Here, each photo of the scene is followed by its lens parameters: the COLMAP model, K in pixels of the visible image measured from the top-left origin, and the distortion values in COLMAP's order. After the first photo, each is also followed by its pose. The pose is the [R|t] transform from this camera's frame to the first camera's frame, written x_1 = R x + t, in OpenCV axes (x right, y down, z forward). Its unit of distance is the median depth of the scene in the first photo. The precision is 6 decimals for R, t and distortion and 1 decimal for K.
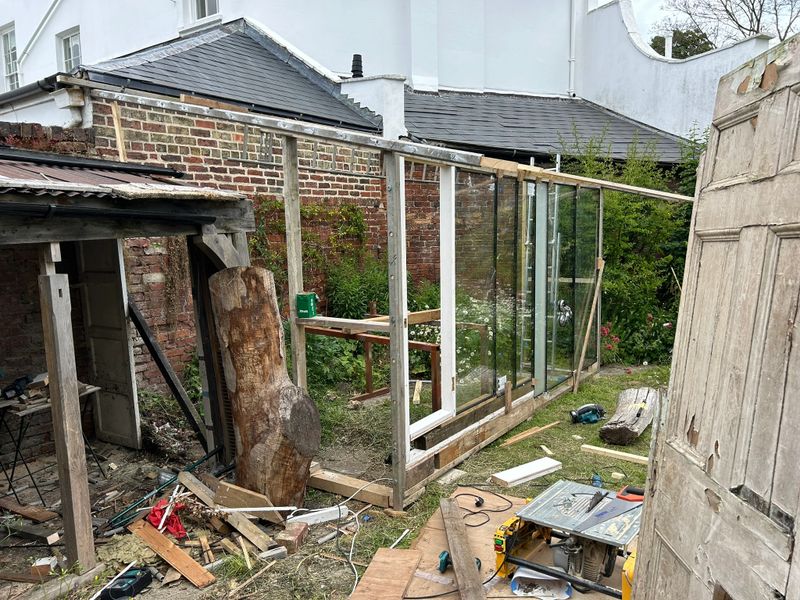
lens RADIAL K [[604.6, 0, 428.5], [0, 604.6, 320.1], [0, 0, 1]] dist [0.038460, -0.043457]
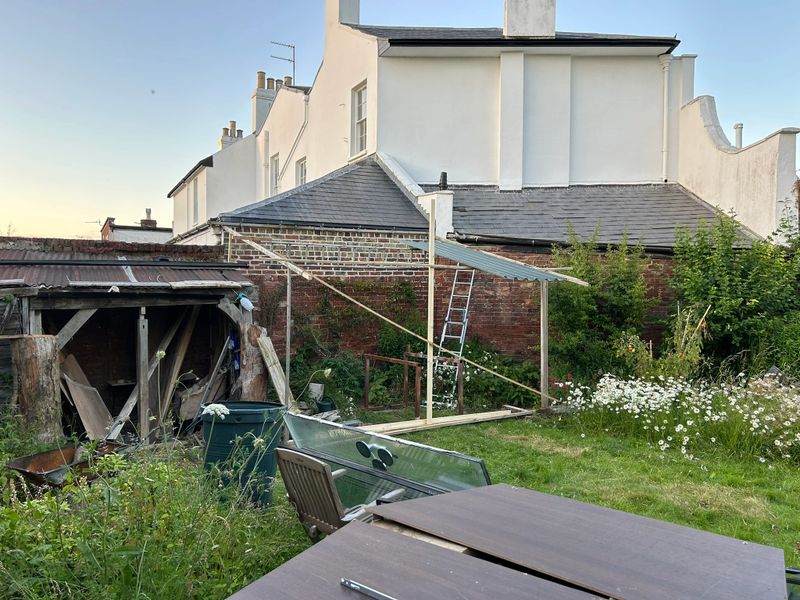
lens RADIAL K [[604.6, 0, 411.9], [0, 604.6, 313.1], [0, 0, 1]] dist [0.038460, -0.043457]
pose [[0.890913, 0.041007, -0.452320, 0.574417], [-0.087977, 0.992634, -0.083292, 0.004106], [0.445572, 0.114000, 0.887958, -0.277260]]
